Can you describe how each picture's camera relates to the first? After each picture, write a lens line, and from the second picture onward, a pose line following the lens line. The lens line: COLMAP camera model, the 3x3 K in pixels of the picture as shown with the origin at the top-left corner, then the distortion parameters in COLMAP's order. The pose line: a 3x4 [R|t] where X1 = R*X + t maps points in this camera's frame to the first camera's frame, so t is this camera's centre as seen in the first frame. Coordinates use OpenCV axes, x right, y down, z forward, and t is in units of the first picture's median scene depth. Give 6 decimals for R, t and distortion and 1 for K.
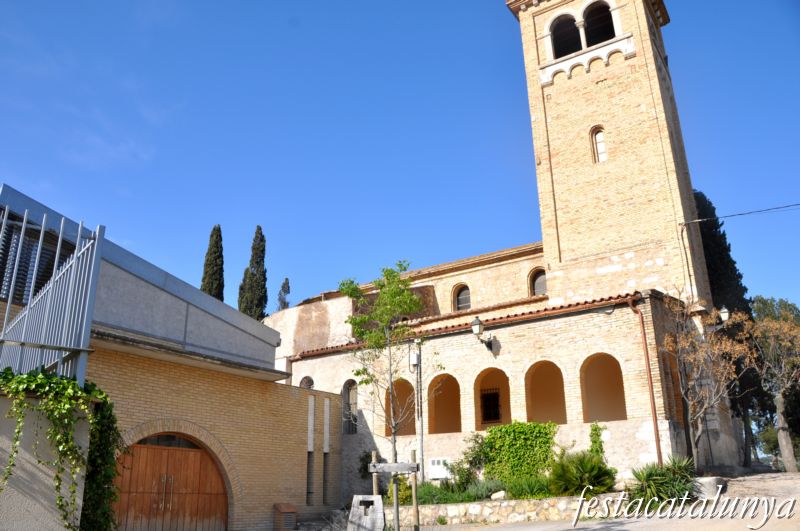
lens RADIAL K [[654.9, 0, 400.0], [0, 654.9, 265.5], [0, 0, 1]] dist [-0.146431, 0.099587]
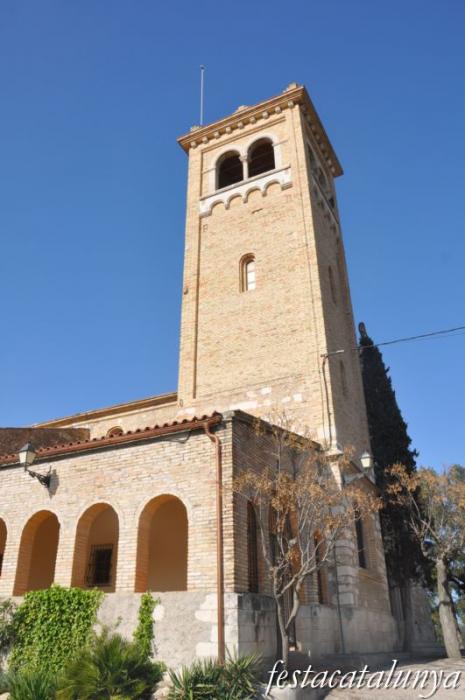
lens RADIAL K [[573.0, 0, 236.3], [0, 573.0, 326.0], [0, 0, 1]] dist [-0.146431, 0.099587]
pose [[0.992014, 0.064352, 0.108475, 0.239719], [-0.042031, 0.979556, -0.196733, 0.054792], [-0.118918, 0.190603, 0.974438, 0.251934]]
